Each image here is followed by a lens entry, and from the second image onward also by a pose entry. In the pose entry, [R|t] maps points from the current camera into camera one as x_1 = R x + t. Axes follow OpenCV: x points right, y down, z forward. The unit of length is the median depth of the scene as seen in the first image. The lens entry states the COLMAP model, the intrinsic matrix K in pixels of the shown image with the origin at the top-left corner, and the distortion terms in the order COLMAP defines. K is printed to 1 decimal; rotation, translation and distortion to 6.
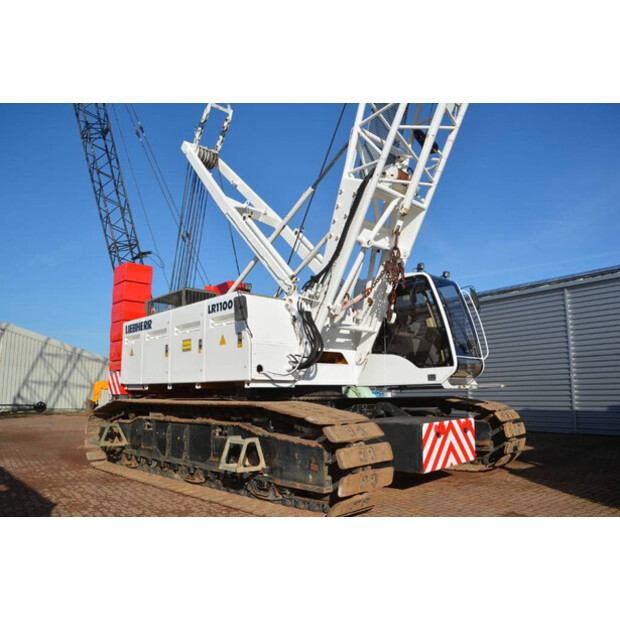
lens RADIAL K [[491.1, 0, 310.8], [0, 491.1, 319.7], [0, 0, 1]] dist [-0.172666, 0.104353]
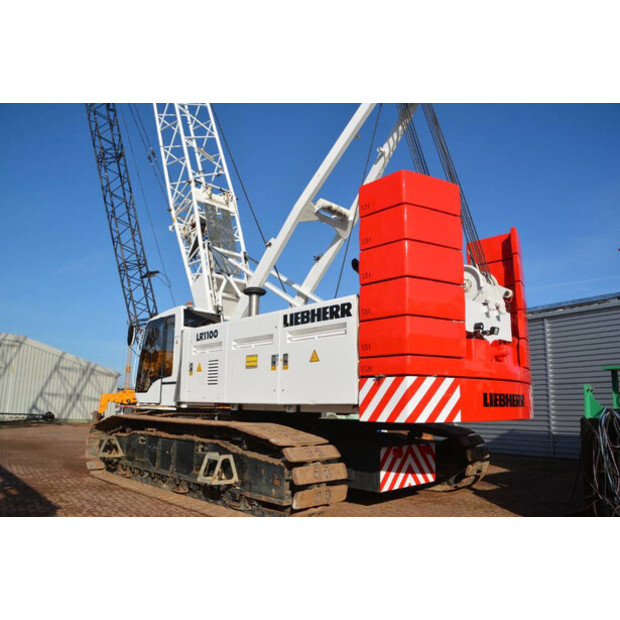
lens RADIAL K [[487.3, 0, 310.6], [0, 487.3, 319.4], [0, 0, 1]] dist [-0.182678, 0.115441]
pose [[0.999535, 0.022730, -0.020342, 0.067622], [-0.023385, 0.999196, -0.032577, -0.031385], [0.019586, 0.033038, 0.999262, -0.095963]]
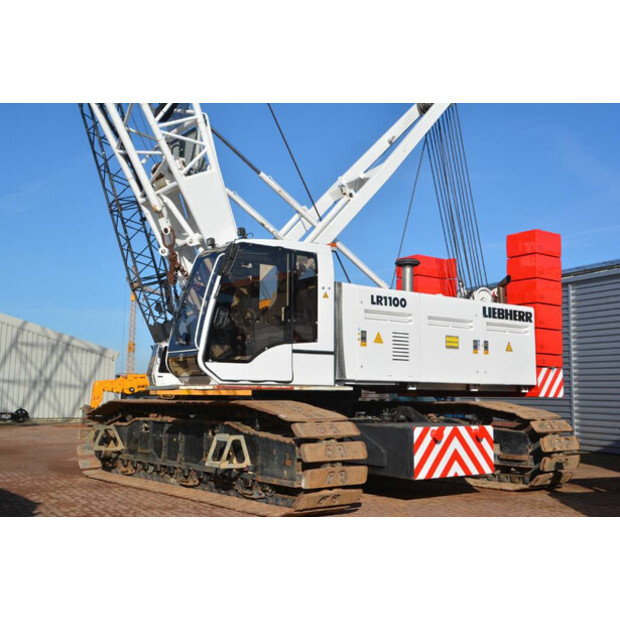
lens RADIAL K [[738.6, 0, 310.0], [0, 738.6, 310.0], [0, 0, 1]] dist [-0.008048, 0.334894]
pose [[0.989364, -0.002080, -0.145448, 0.191662], [0.006276, 0.999577, 0.028396, -0.048050], [0.145328, -0.029006, 0.988958, -0.380920]]
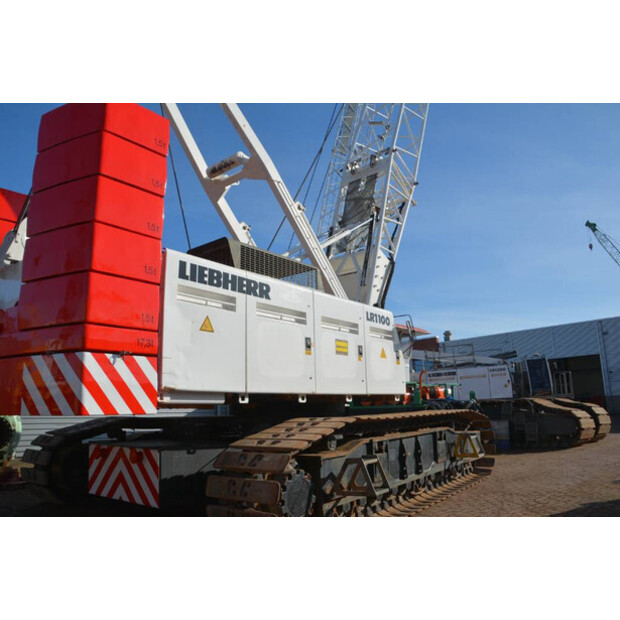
lens RADIAL K [[487.3, 0, 310.6], [0, 487.3, 319.4], [0, 0, 1]] dist [-0.182678, 0.115441]
pose [[-0.138821, 0.193794, 0.971171, -1.119518], [-0.120294, 0.970104, -0.210777, 0.198204], [-0.982984, -0.146087, -0.111358, 1.243317]]
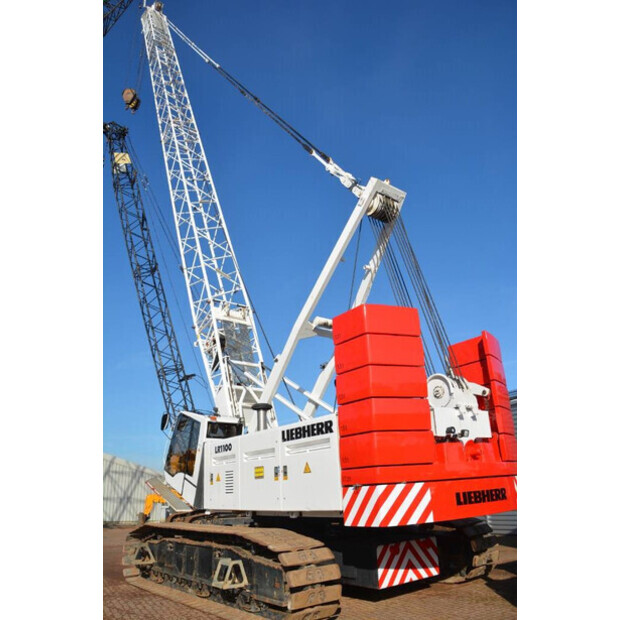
lens RADIAL K [[488.7, 0, 310.0], [0, 488.7, 310.0], [0, 0, 1]] dist [-0.181067, 0.114133]
pose [[0.991195, -0.075666, -0.108661, 0.189647], [0.050553, 0.974727, -0.217606, -0.092123], [0.122380, 0.210197, 0.969969, -0.234165]]
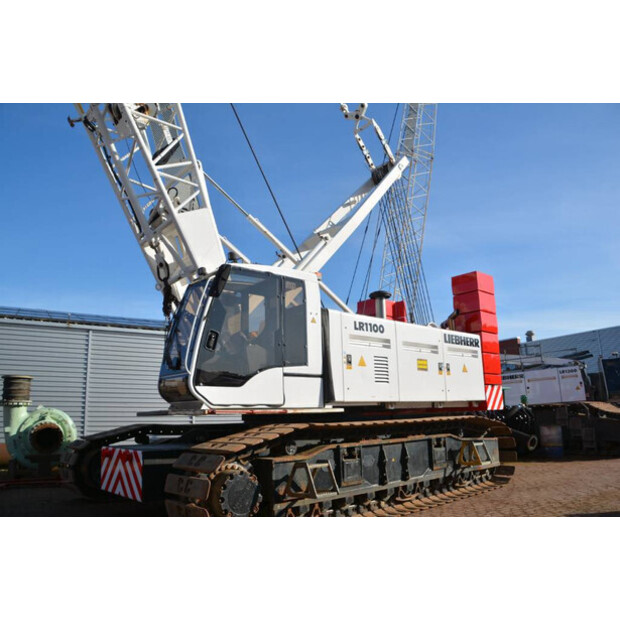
lens RADIAL K [[488.7, 0, 310.0], [0, 488.7, 310.0], [0, 0, 1]] dist [-0.181067, 0.114133]
pose [[0.062129, 0.226291, 0.972076, -1.182301], [-0.121741, 0.968403, -0.217655, 0.173479], [-0.990615, -0.104819, 0.087715, 1.037225]]
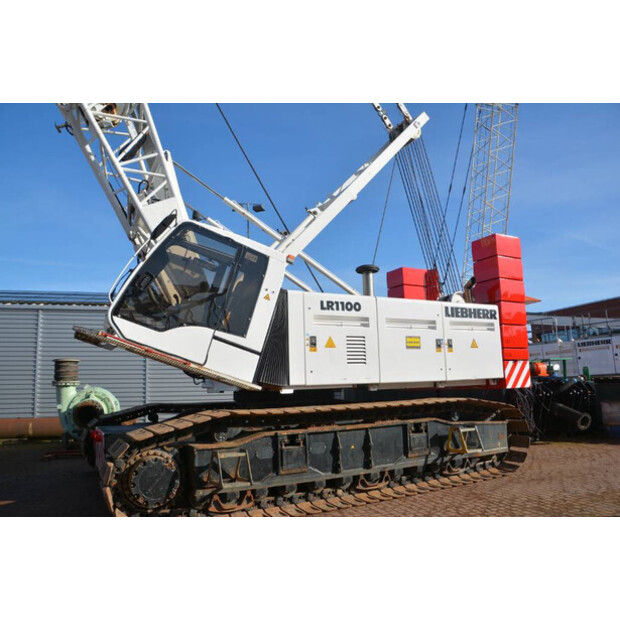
lens RADIAL K [[488.7, 0, 310.0], [0, 488.7, 310.0], [0, 0, 1]] dist [-0.181067, 0.114133]
pose [[0.300915, 0.147914, 0.942110, -1.106407], [-0.114190, 0.986379, -0.118392, 0.101770], [-0.946790, -0.071954, 0.313707, 0.756572]]
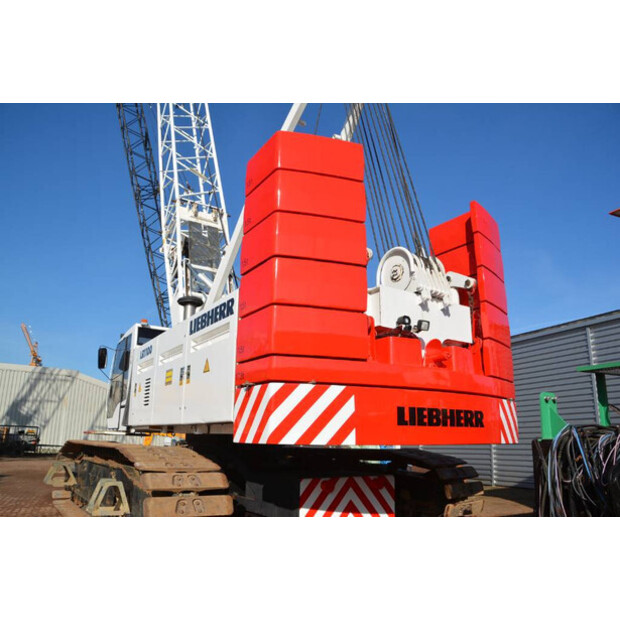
lens RADIAL K [[487.3, 0, 310.6], [0, 487.3, 319.4], [0, 0, 1]] dist [-0.182678, 0.115441]
pose [[0.981694, -0.023444, -0.189015, 0.338862], [0.004120, 0.994777, -0.101988, 0.009427], [0.190419, 0.099342, 0.976664, 0.081966]]
